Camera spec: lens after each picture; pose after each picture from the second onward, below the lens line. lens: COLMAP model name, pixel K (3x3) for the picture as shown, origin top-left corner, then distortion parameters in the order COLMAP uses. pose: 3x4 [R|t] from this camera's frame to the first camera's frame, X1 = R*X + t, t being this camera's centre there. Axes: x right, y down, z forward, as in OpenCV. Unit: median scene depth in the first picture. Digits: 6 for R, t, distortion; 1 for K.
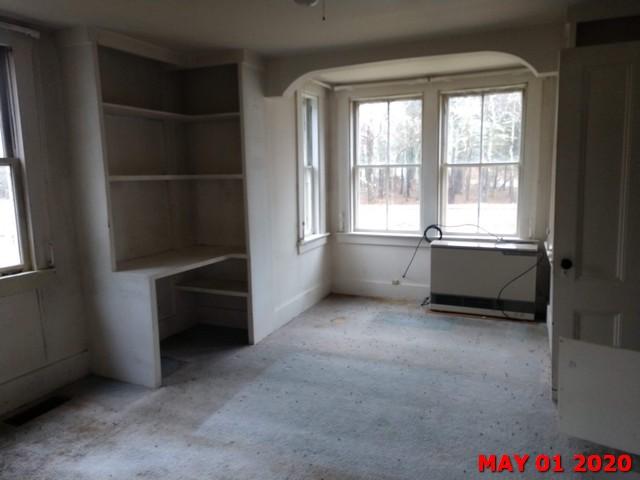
lens RADIAL K [[470.2, 0, 322.7], [0, 470.2, 238.2], [0, 0, 1]] dist [0.001456, -0.006063]
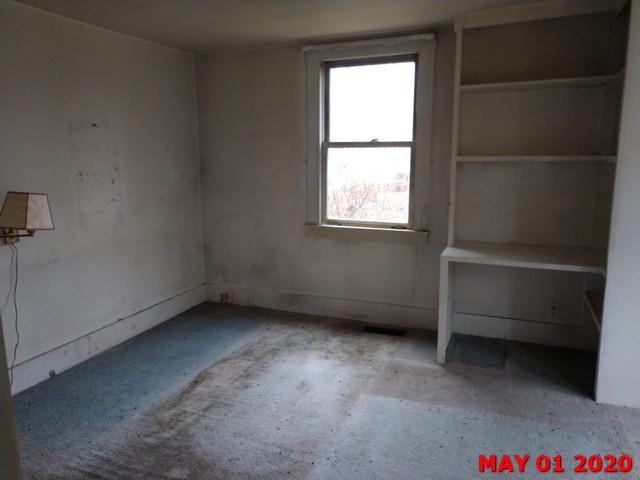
lens RADIAL K [[470.2, 0, 321.8], [0, 470.2, 240.5], [0, 0, 1]] dist [0.001456, -0.006063]
pose [[0.028890, 0.197199, -0.979938, 0.644606], [-0.127476, 0.973069, 0.192058, -0.120181], [0.991421, 0.119370, 0.053250, 0.706320]]
